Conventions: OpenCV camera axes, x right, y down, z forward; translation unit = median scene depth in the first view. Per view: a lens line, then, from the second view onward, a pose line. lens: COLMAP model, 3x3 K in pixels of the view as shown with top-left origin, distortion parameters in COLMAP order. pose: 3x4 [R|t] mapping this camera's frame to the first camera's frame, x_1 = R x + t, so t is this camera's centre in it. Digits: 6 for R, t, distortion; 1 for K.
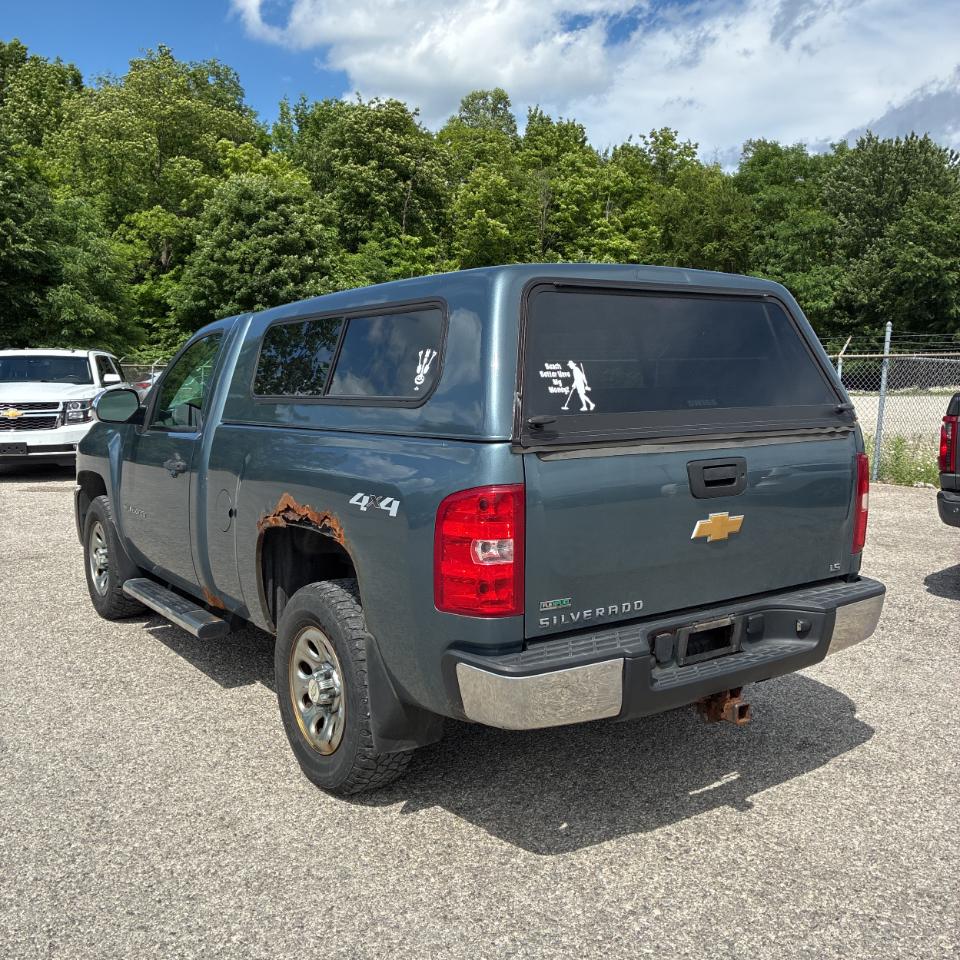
lens RADIAL K [[974.6, 0, 480.7], [0, 974.6, 496.4], [0, 0, 1]] dist [0.044905, -0.001189]
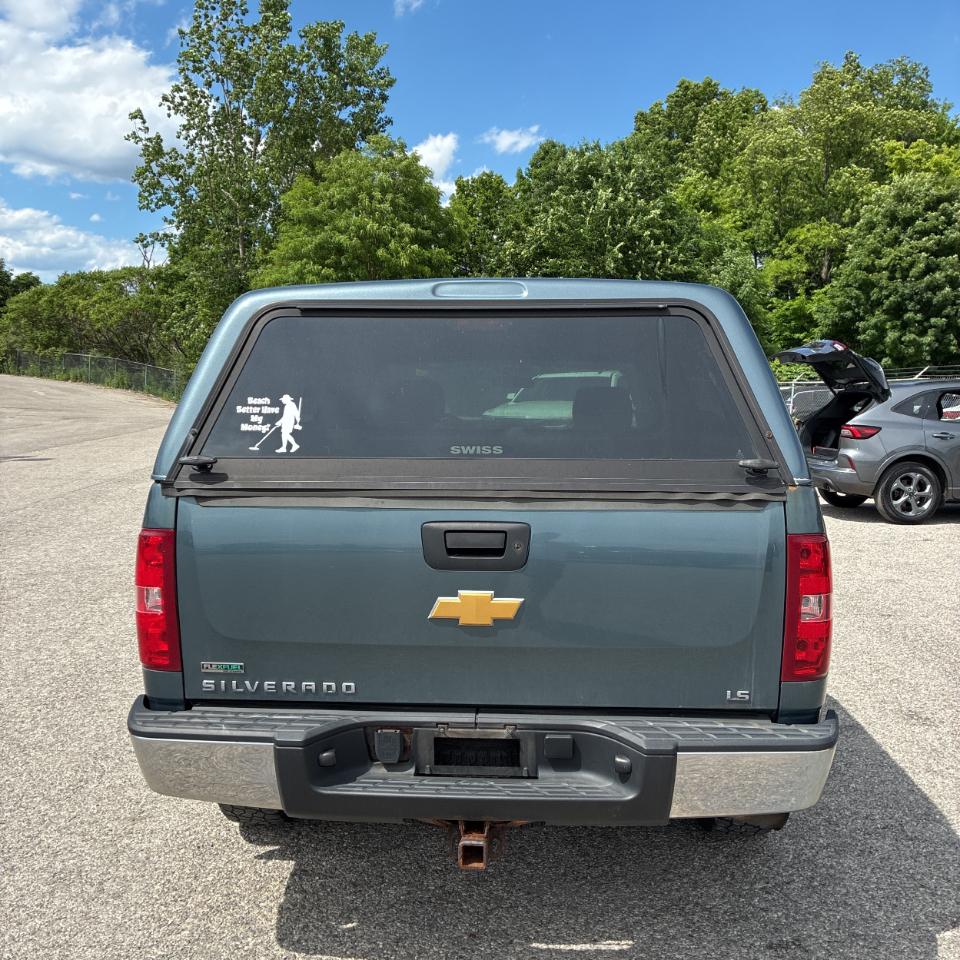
lens RADIAL K [[974.6, 0, 480.7], [0, 974.6, 496.4], [0, 0, 1]] dist [0.044905, -0.001189]
pose [[0.787570, 0.076509, -0.611458, 0.655757], [-0.084478, 0.996299, 0.015853, -0.064973], [0.610408, 0.039169, 0.791118, 0.352875]]
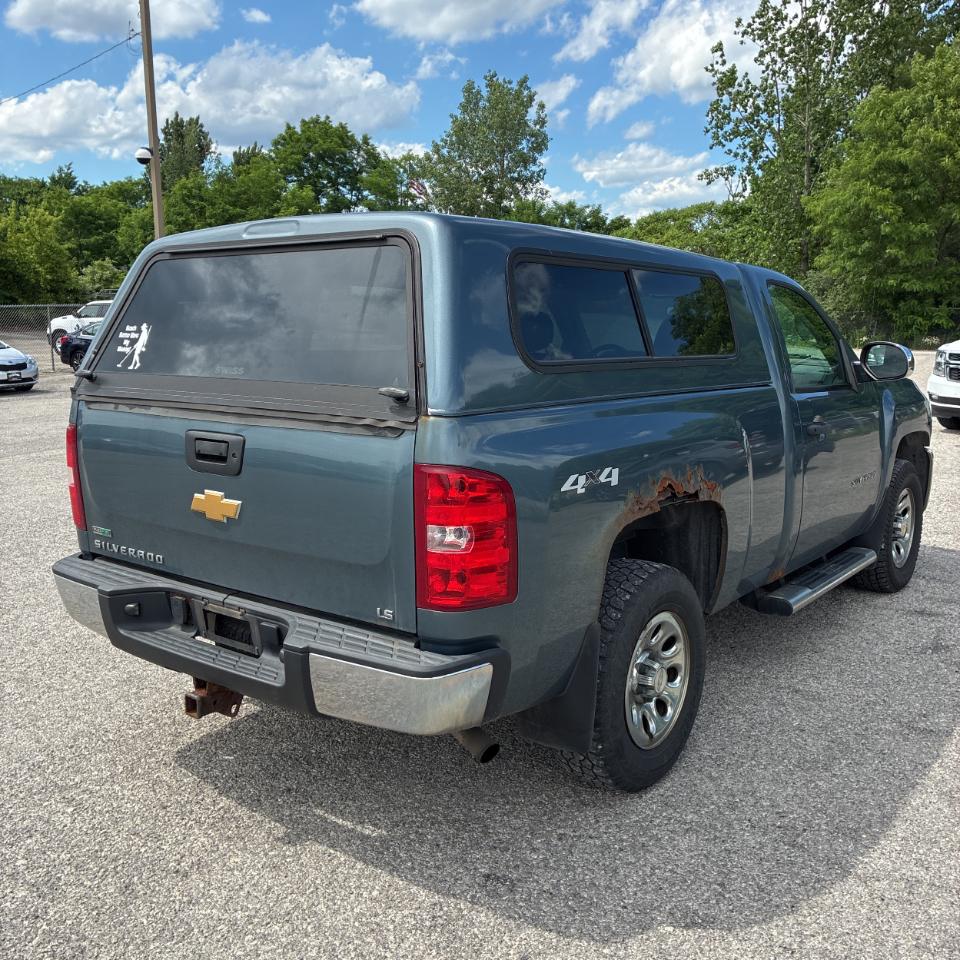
lens RADIAL K [[985.1, 0, 481.0], [0, 985.1, 508.6], [0, 0, 1]] dist [0.131524, -0.328028]
pose [[0.281007, 0.182149, -0.942262, 1.100347], [-0.120802, 0.980728, 0.153559, -0.129319], [0.952072, 0.070676, 0.297595, 0.883094]]
